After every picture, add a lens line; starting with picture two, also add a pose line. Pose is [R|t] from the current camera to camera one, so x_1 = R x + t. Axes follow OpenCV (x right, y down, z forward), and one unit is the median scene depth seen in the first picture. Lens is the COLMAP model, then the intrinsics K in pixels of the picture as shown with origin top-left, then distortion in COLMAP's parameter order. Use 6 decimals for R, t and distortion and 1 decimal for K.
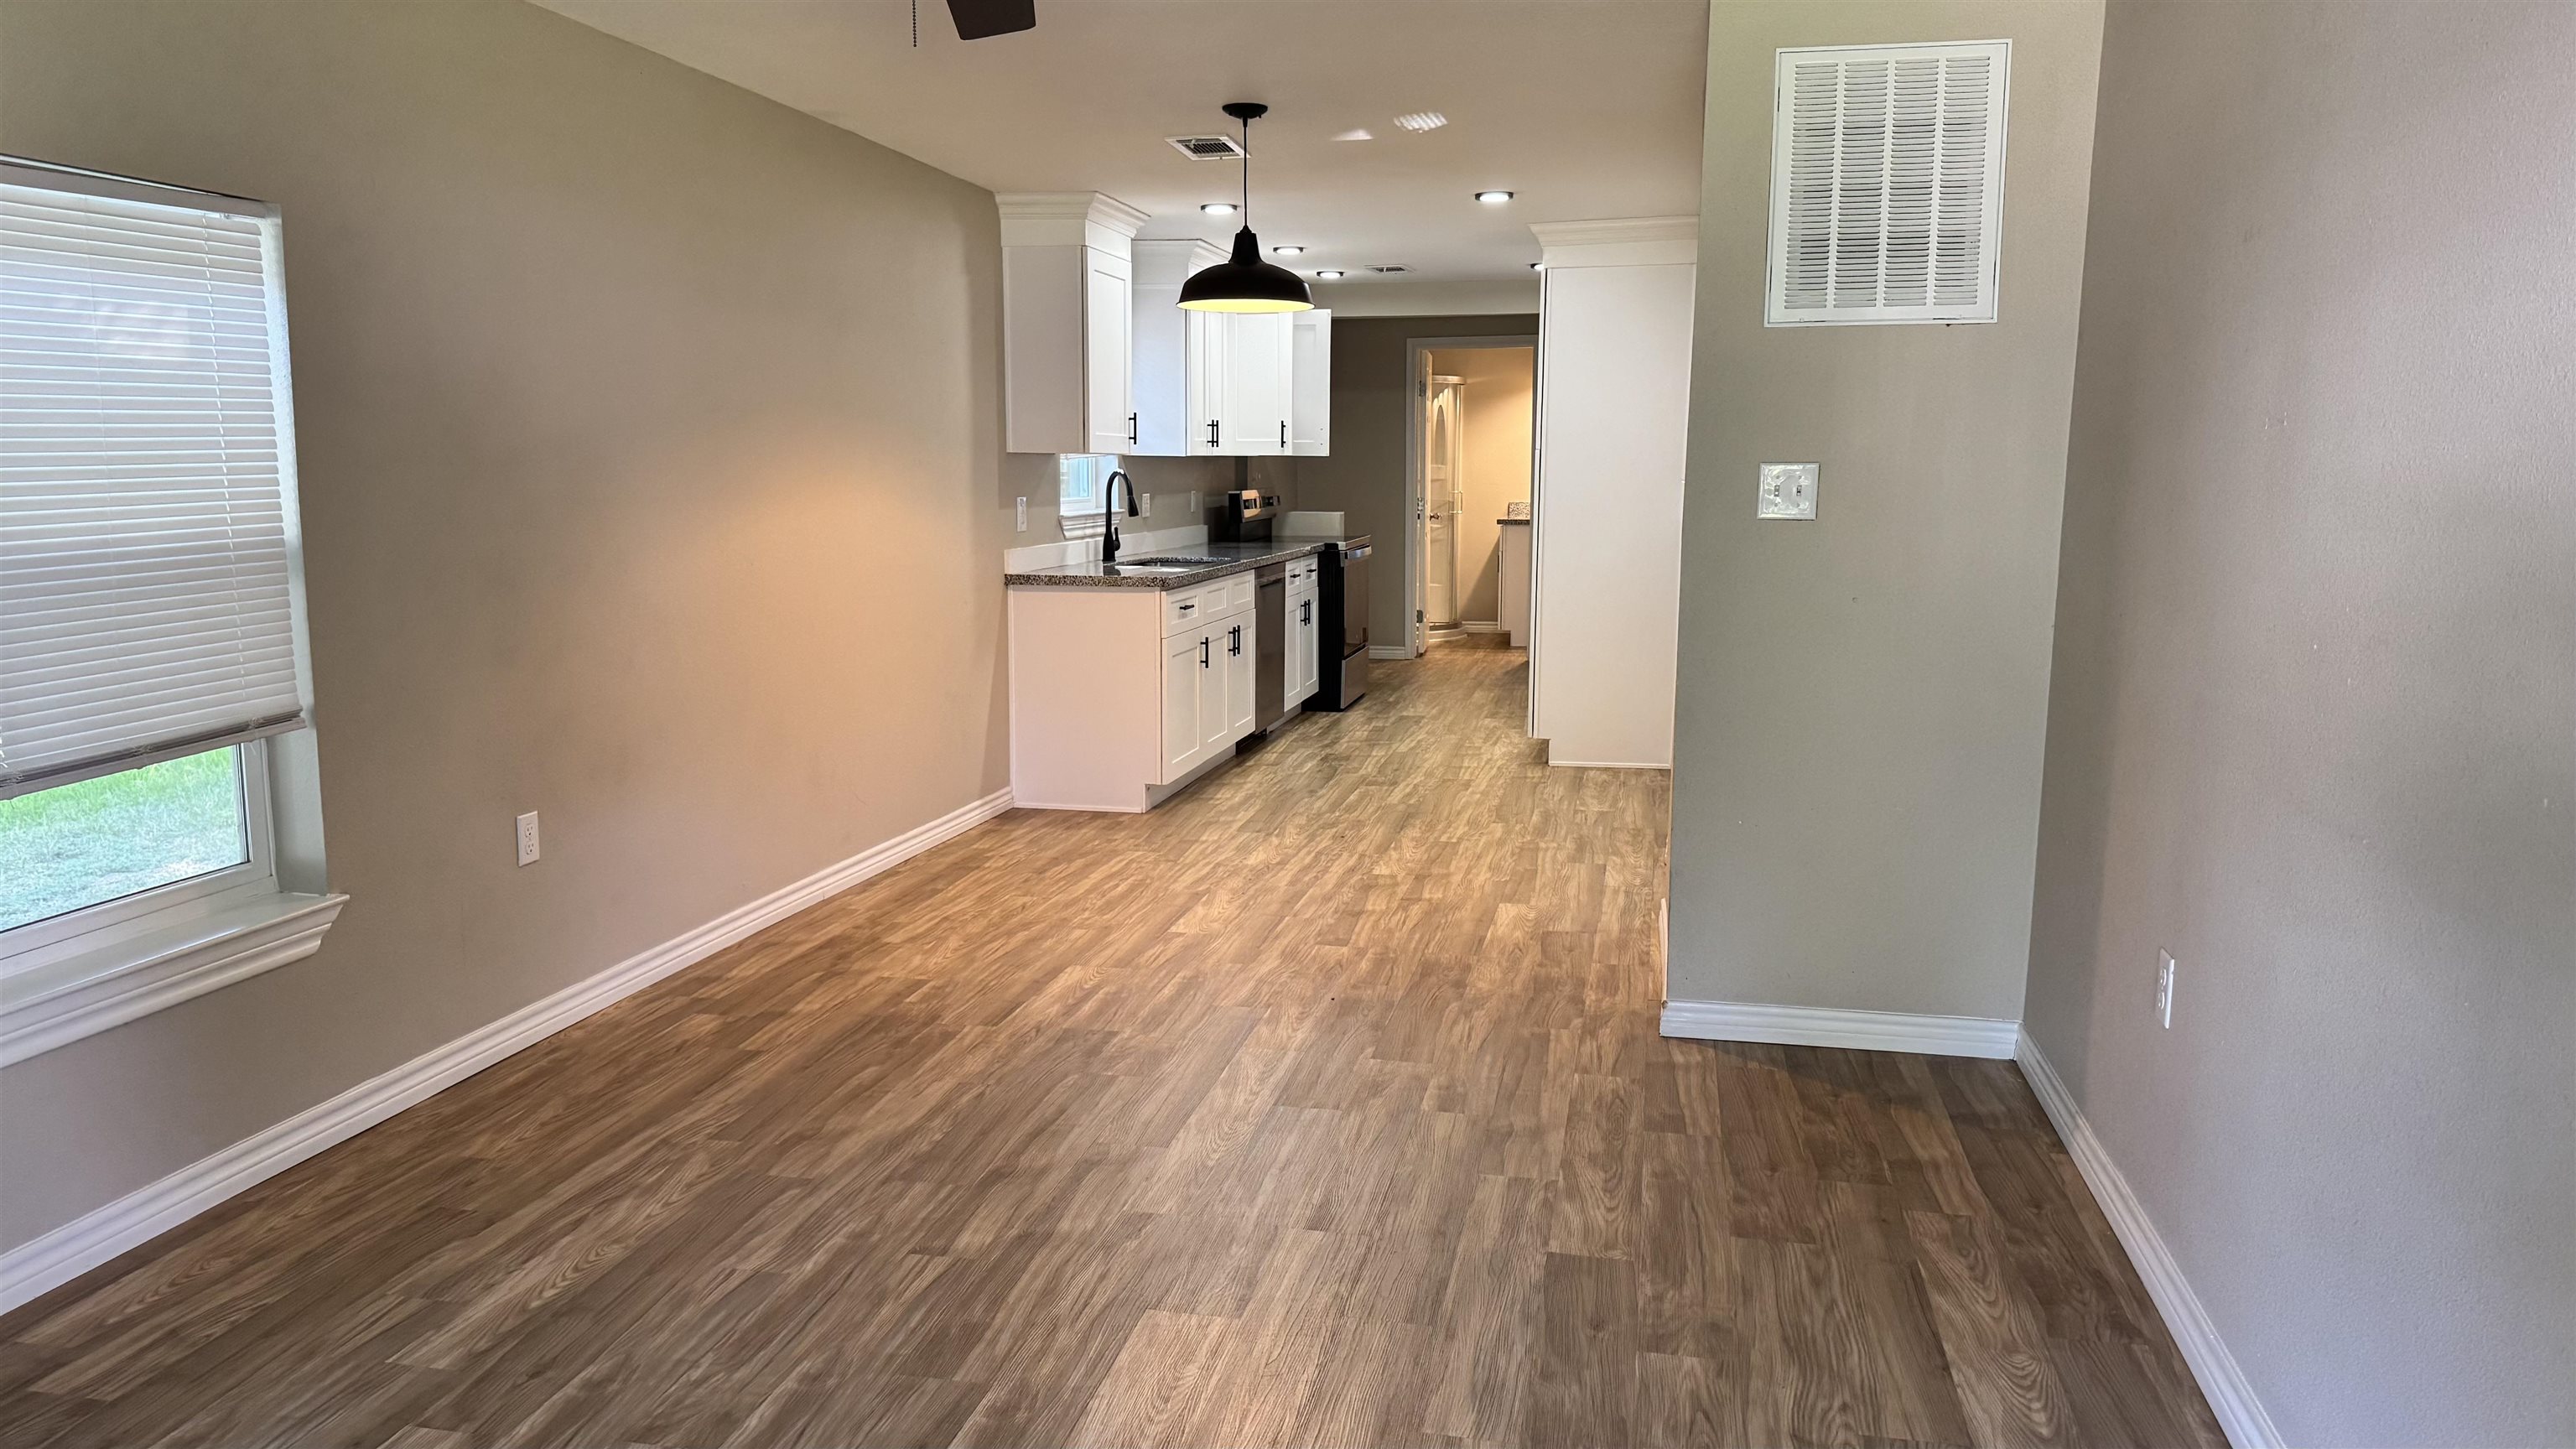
lens RADIAL K [[1799.4, 0, 1288.6], [0, 1799.4, 731.0], [0, 0, 1]] dist [0.068538, -0.076850]
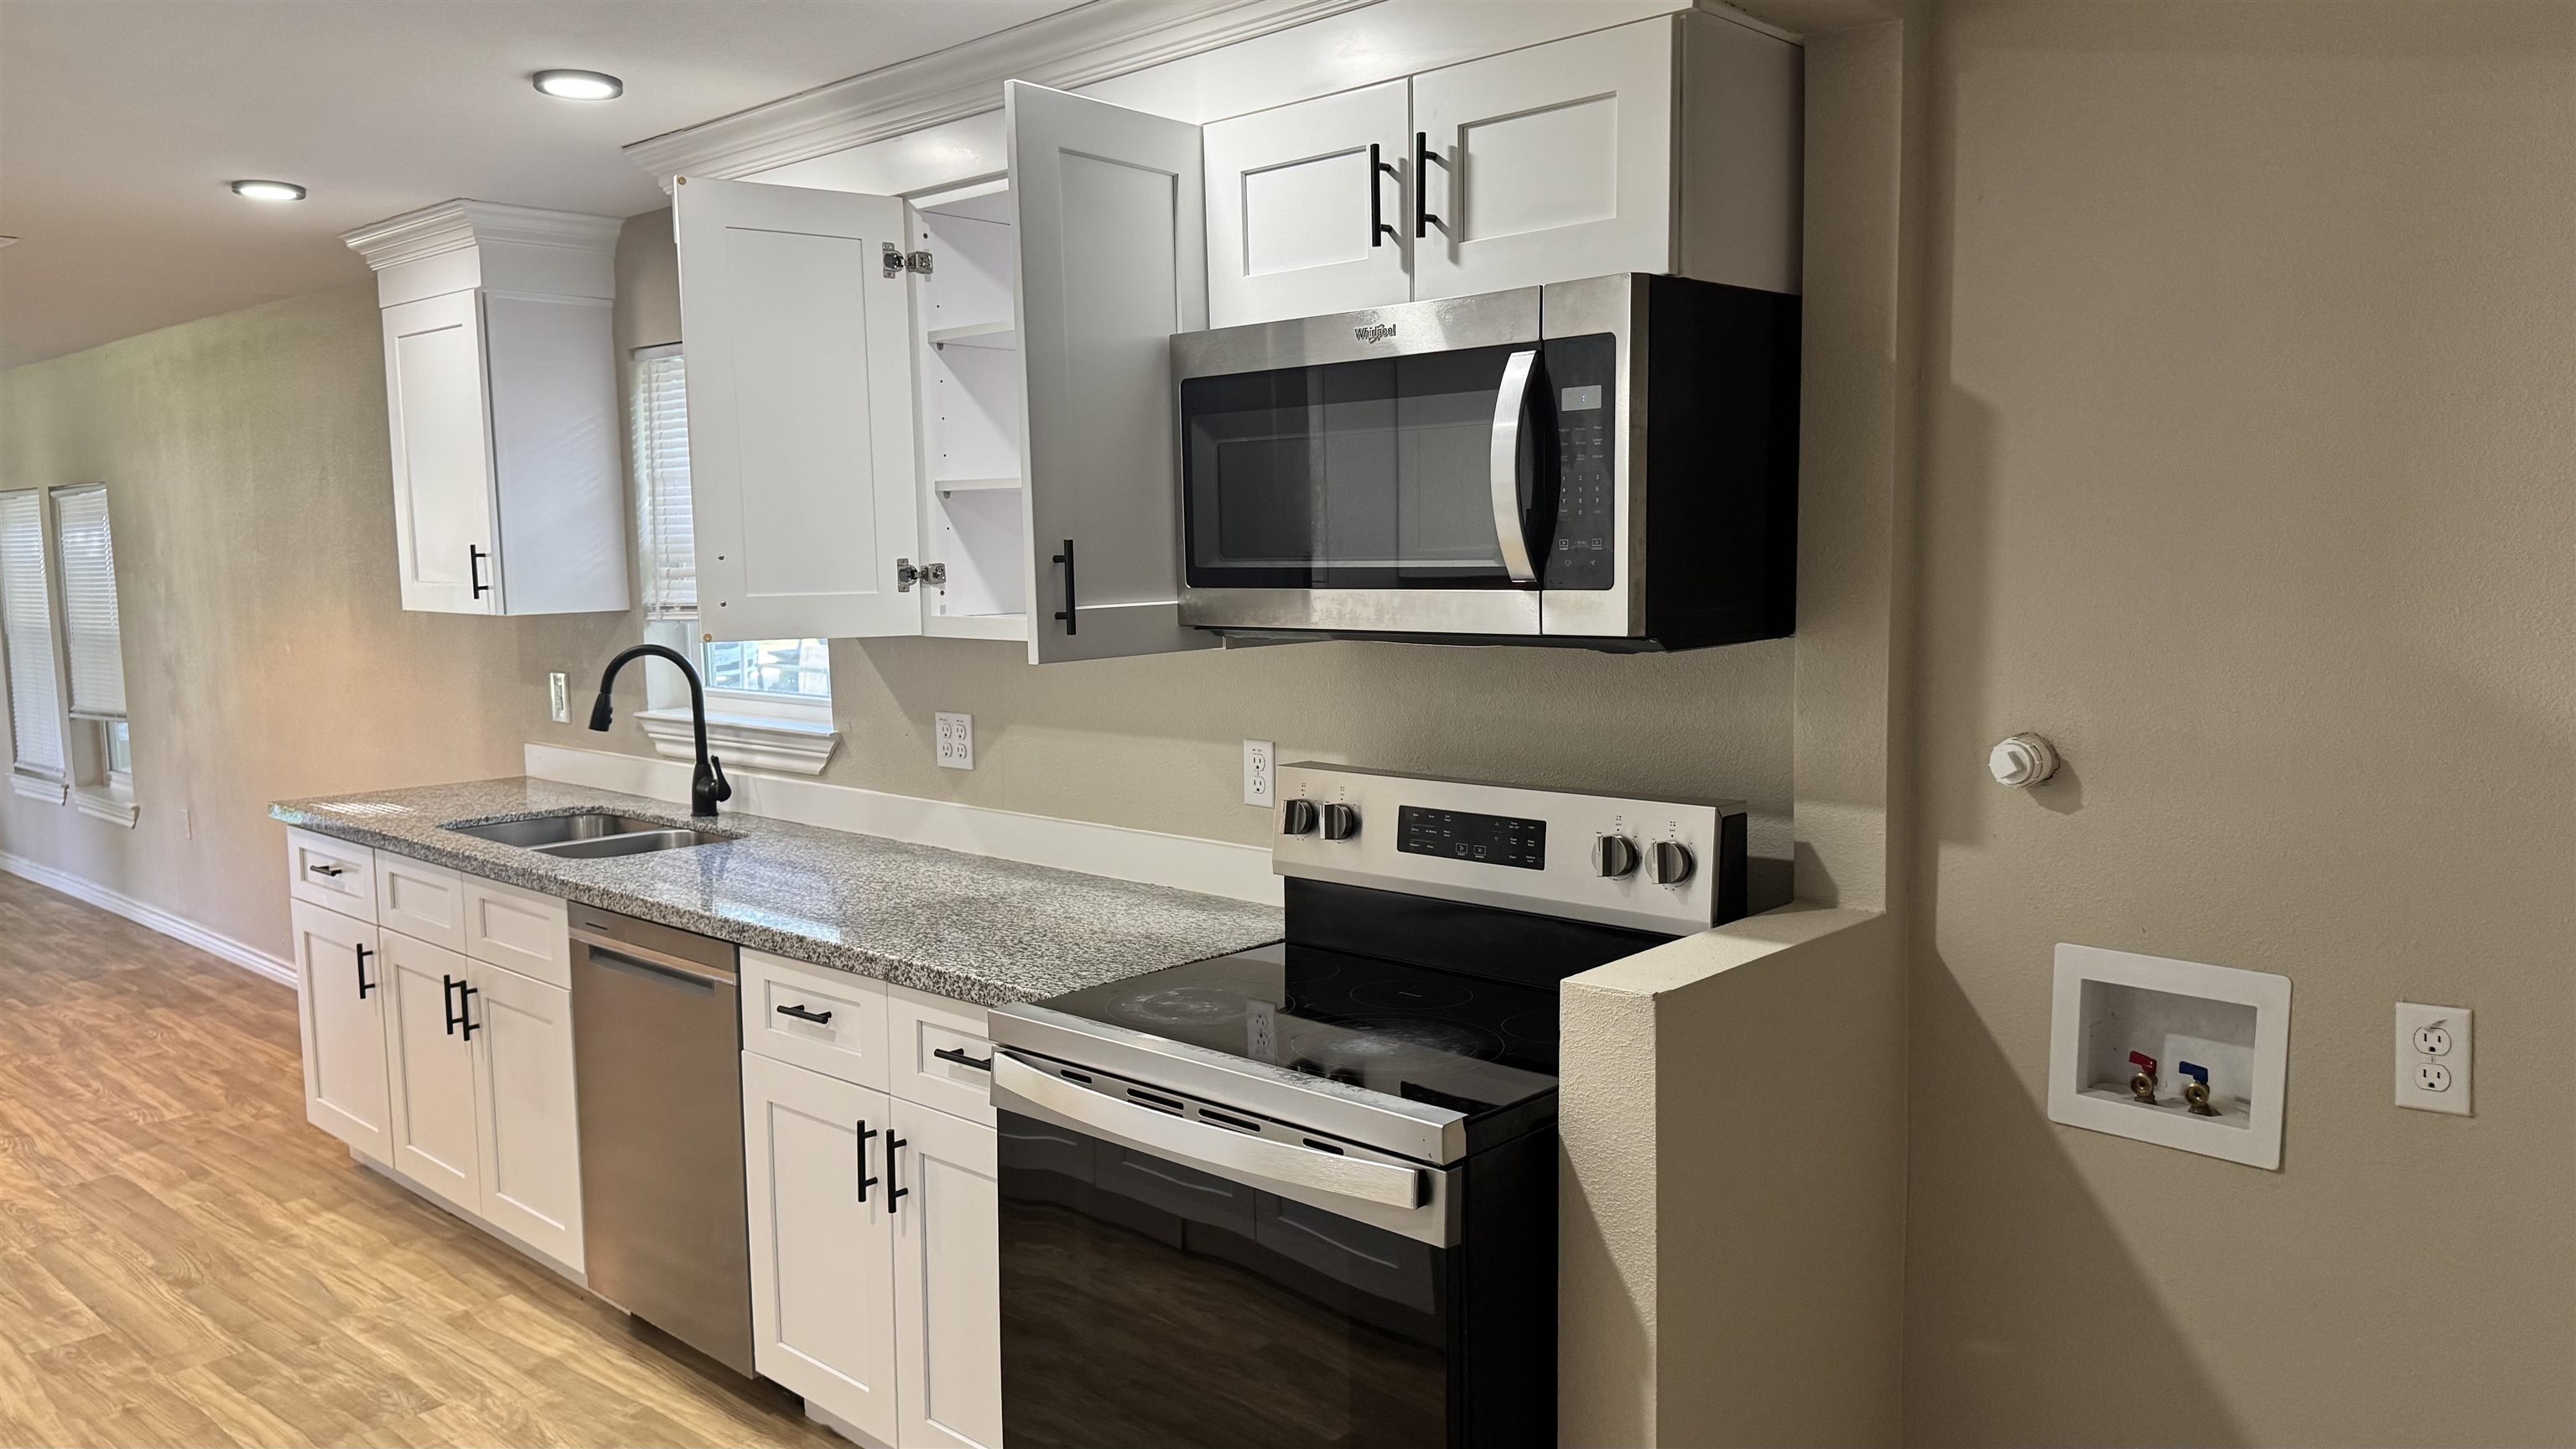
lens RADIAL K [[1799.4, 0, 1280.5], [0, 1799.4, 722.6], [0, 0, 1]] dist [0.068538, -0.076850]
pose [[-0.503132, 0.100202, -0.858381, 0.418587], [-0.110781, 0.977583, 0.179050, -0.364594], [0.857080, 0.185178, -0.480753, 2.168770]]
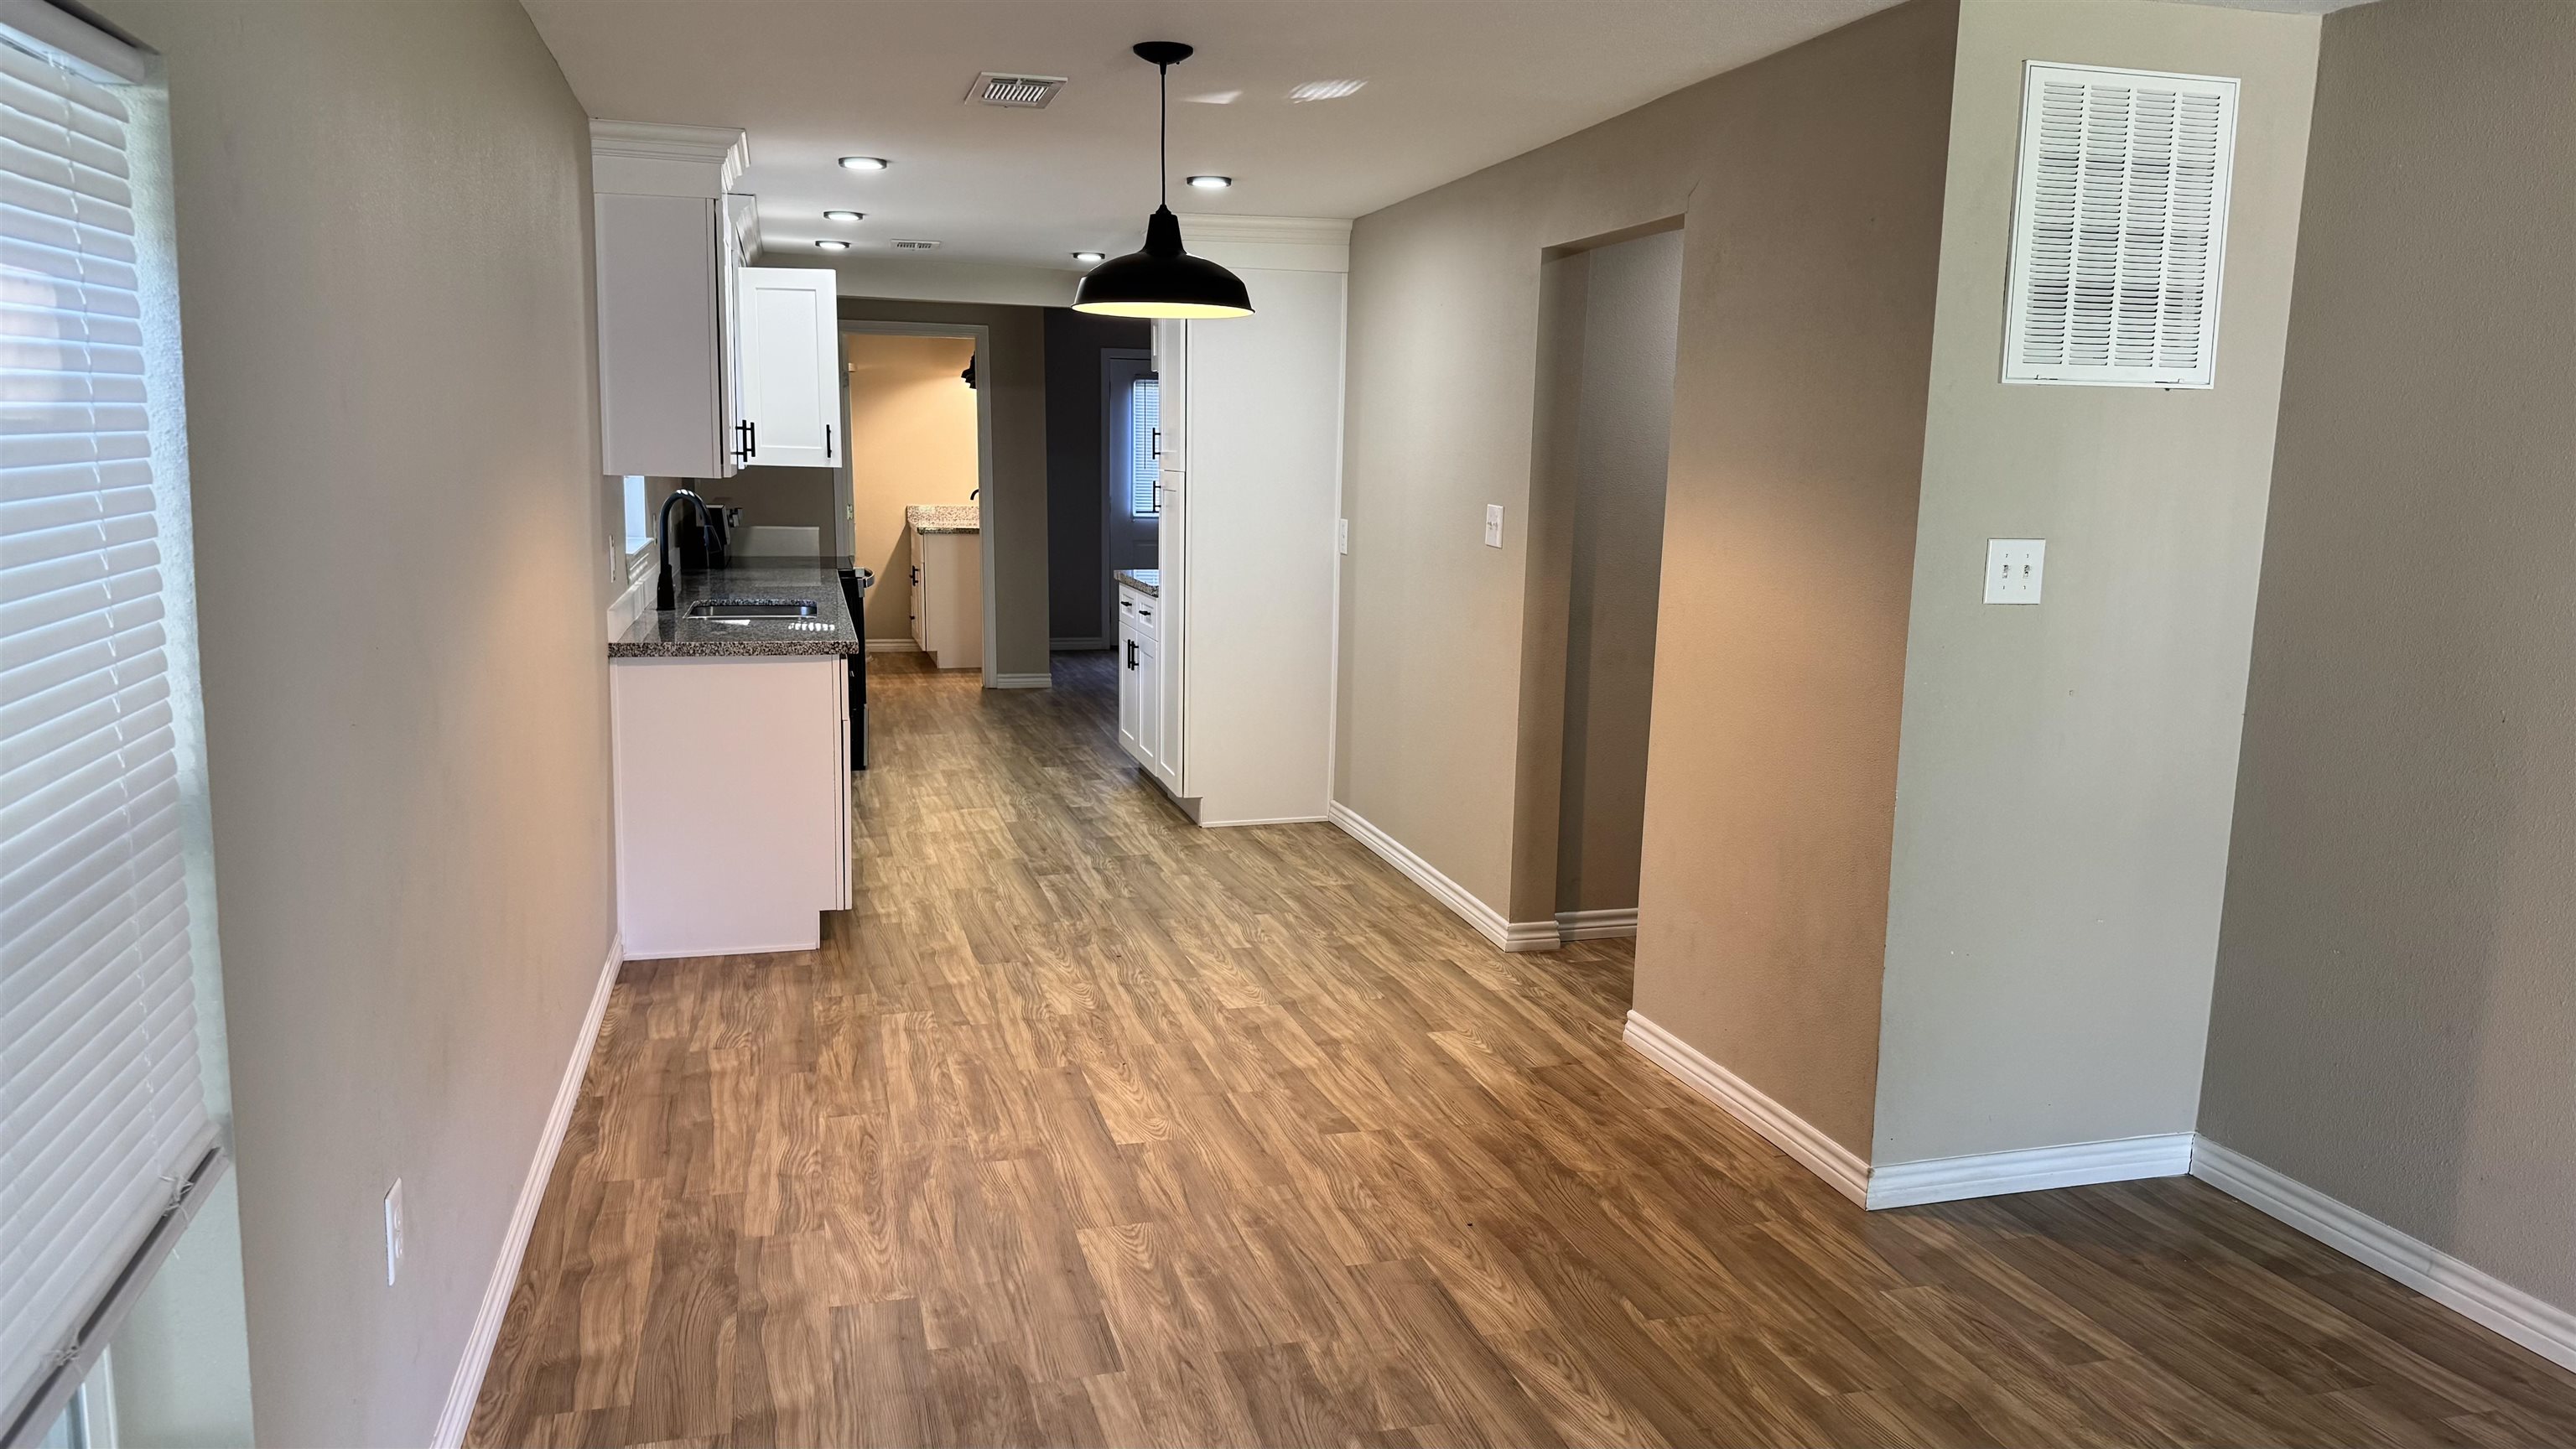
lens RADIAL K [[1799.4, 0, 1303.3], [0, 1799.4, 717.7], [0, 0, 1]] dist [0.068538, -0.076850]
pose [[0.884234, -0.056198, 0.463650, -0.341959], [0.053101, 0.998394, 0.019744, -0.077333], [-0.464015, 0.007162, 0.885798, 0.305364]]
